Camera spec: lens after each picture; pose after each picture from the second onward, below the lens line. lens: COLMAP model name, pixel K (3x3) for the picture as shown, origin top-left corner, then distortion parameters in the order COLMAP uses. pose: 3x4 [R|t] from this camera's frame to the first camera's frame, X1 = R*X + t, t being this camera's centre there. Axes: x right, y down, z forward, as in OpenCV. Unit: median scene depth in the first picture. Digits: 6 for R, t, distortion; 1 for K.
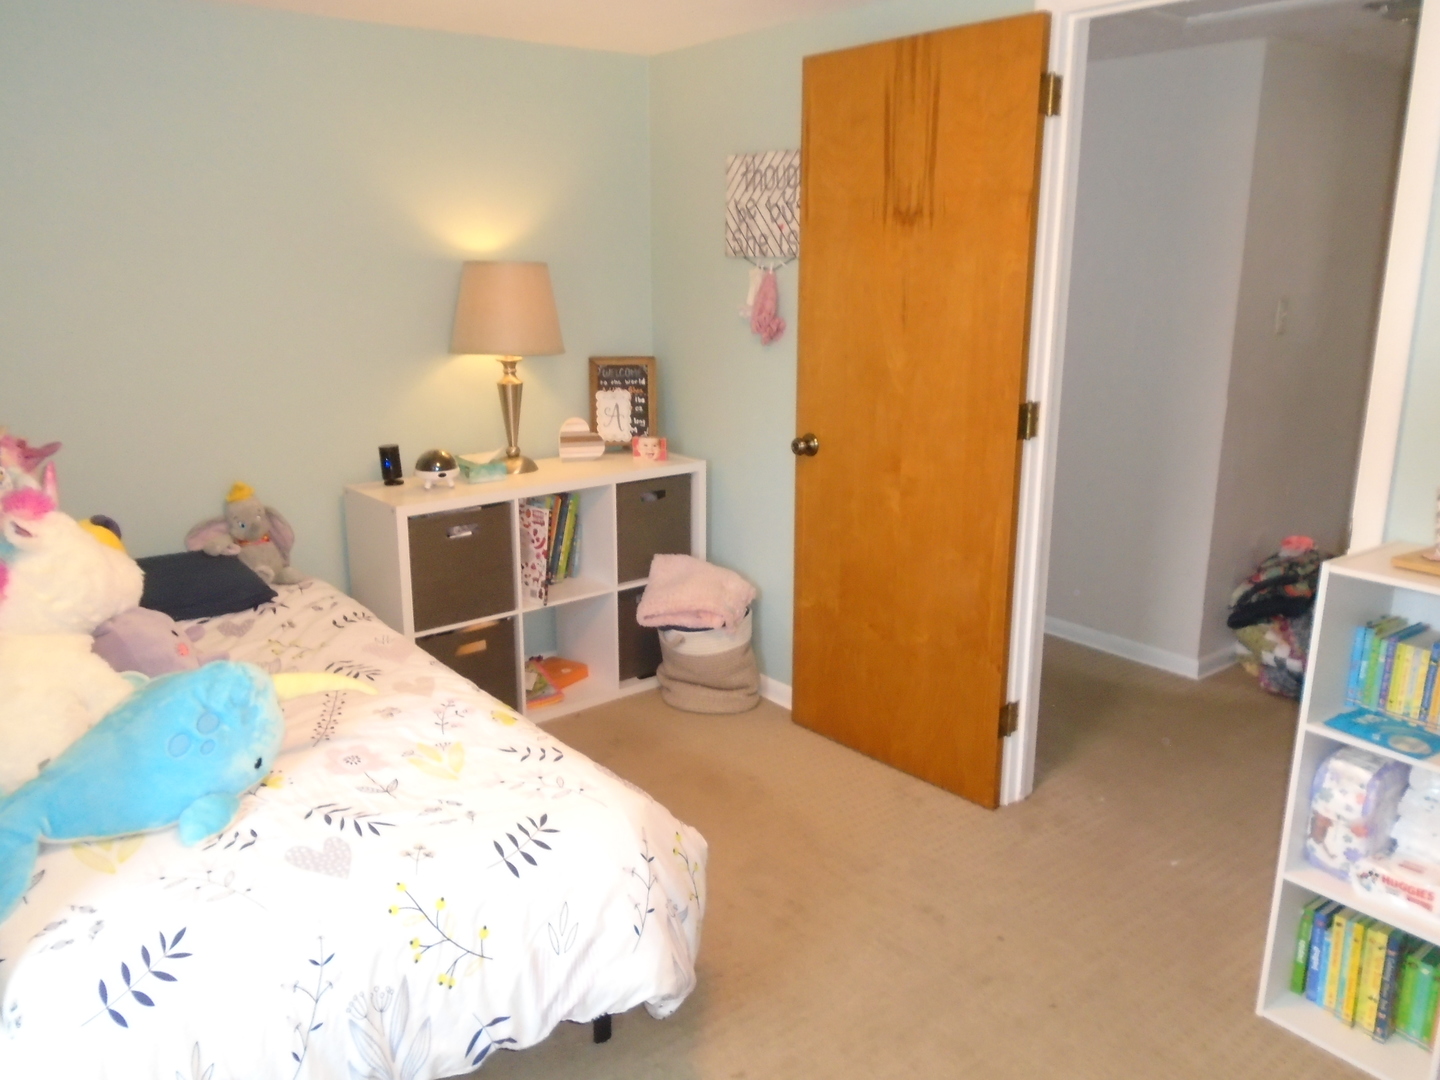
lens RADIAL K [[1113.0, 0, 720.0], [0, 1113.0, 540.0], [0, 0, 1]] dist [-0.014683, 0.001301]
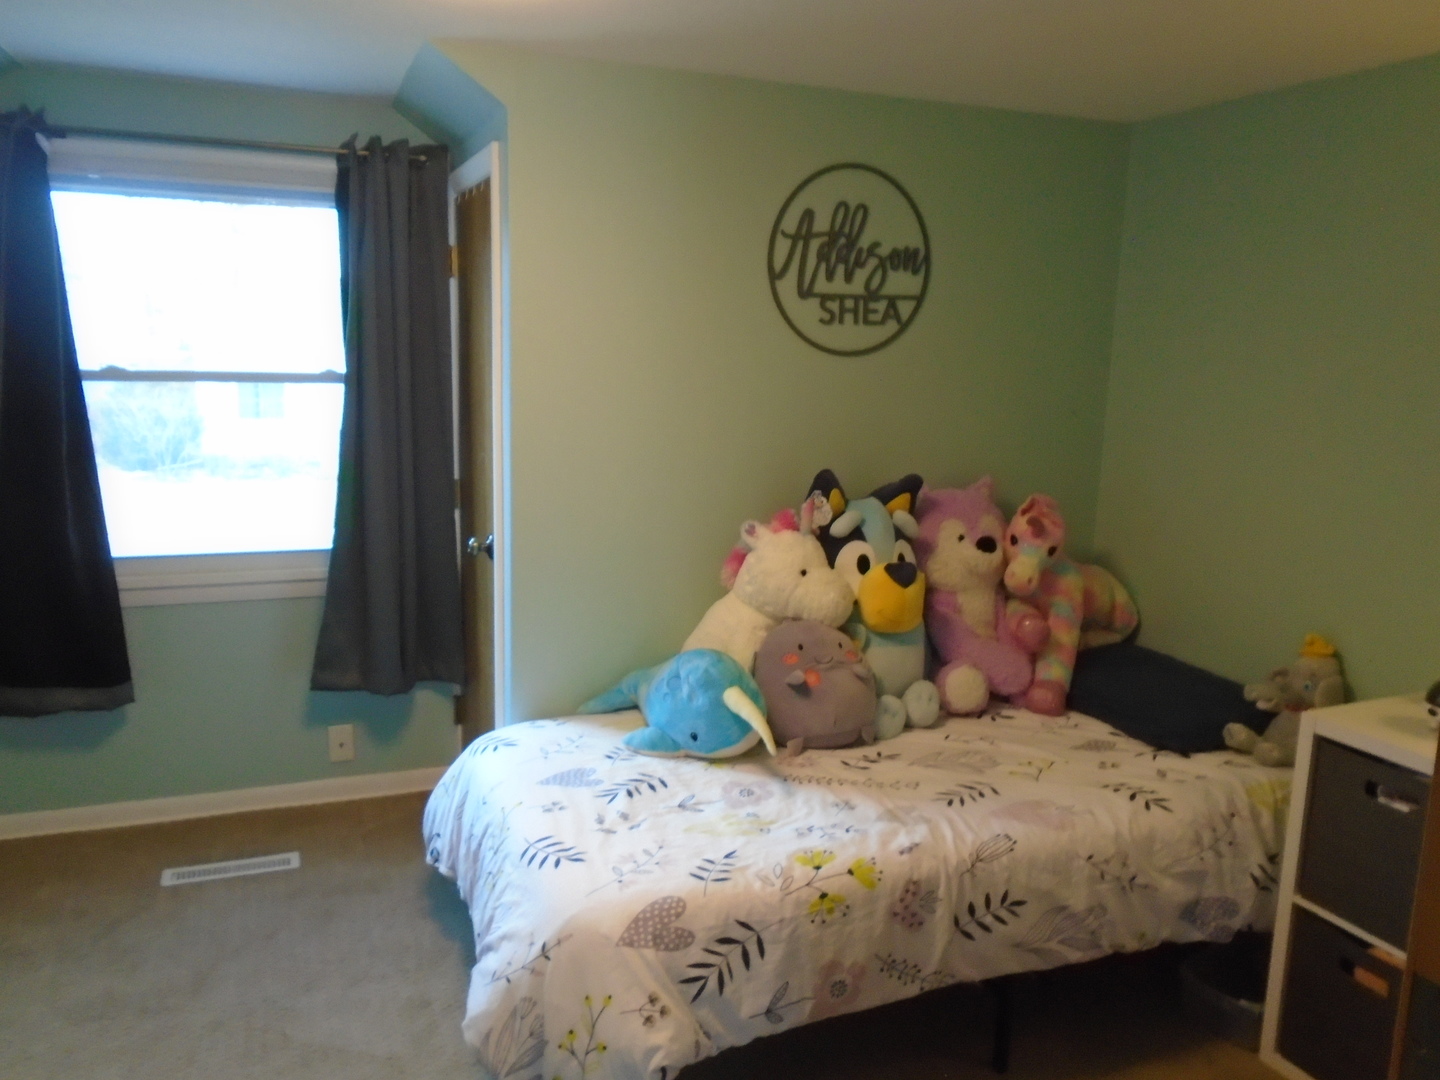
lens RADIAL K [[1113.0, 0, 720.0], [0, 1113.0, 540.0], [0, 0, 1]] dist [-0.014683, 0.001301]
pose [[-0.299682, 0.156443, -0.941125, 0.678376], [-0.258227, 0.936341, 0.237875, -0.294960], [0.918428, 0.314311, -0.240207, 1.133160]]
